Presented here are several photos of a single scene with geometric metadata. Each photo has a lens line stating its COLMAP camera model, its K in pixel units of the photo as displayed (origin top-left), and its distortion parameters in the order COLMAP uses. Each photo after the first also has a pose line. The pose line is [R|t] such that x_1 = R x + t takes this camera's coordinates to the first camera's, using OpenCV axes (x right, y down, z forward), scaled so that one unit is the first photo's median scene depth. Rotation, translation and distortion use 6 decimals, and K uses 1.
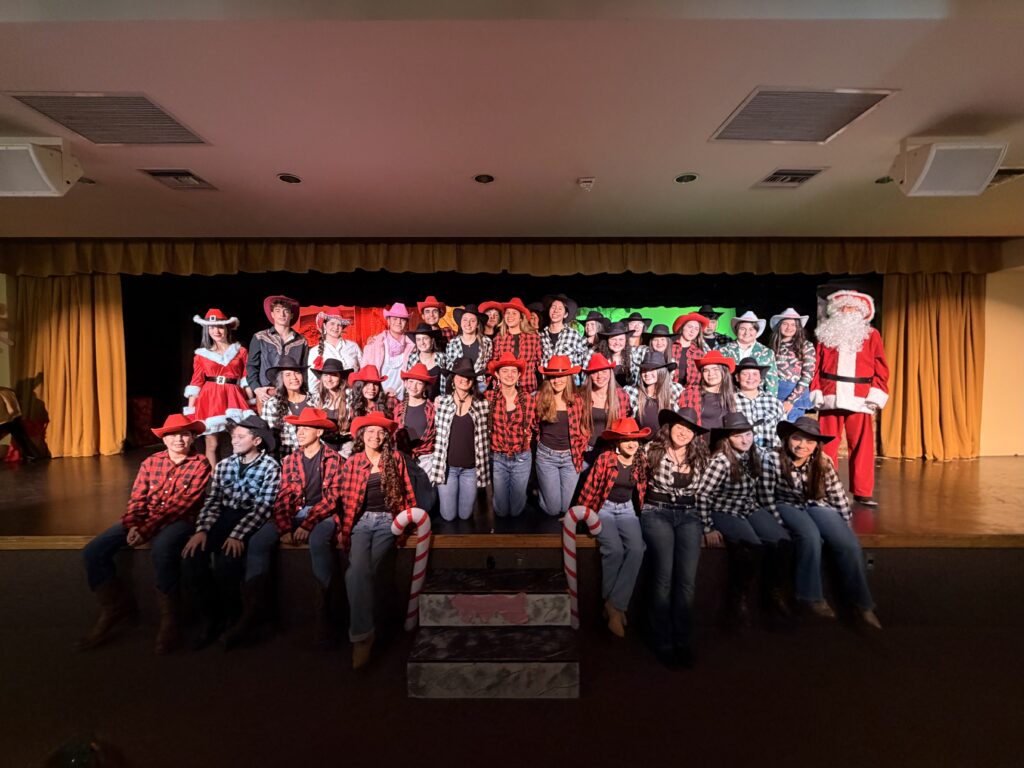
lens RADIAL K [[280.3, 0, 512.0], [0, 280.3, 384.0], [0, 0, 1]] dist [0.000018, -0.000003]
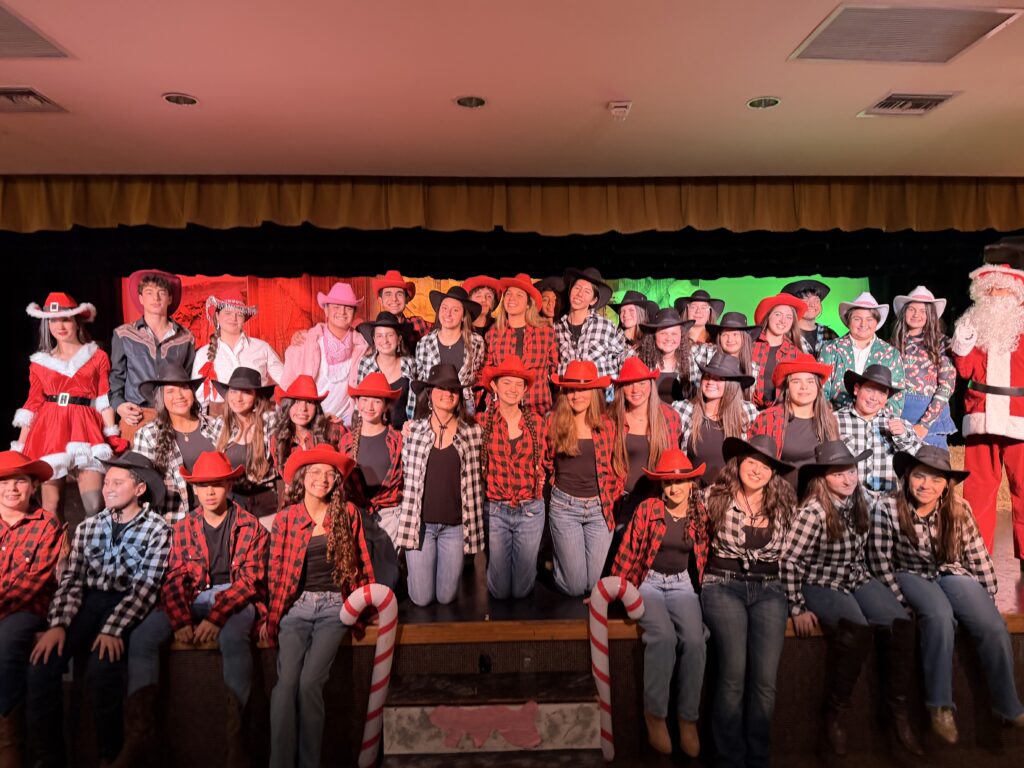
lens RADIAL K [[720.3, 0, 512.0], [0, 720.3, 384.0], [0, 0, 1]] dist [0.004259, 0.001460]
pose [[0.998999, -0.005312, 0.044417, -0.084088], [0.006327, 0.999722, -0.022733, -0.005535], [-0.044284, 0.022991, 0.998754, -0.773930]]
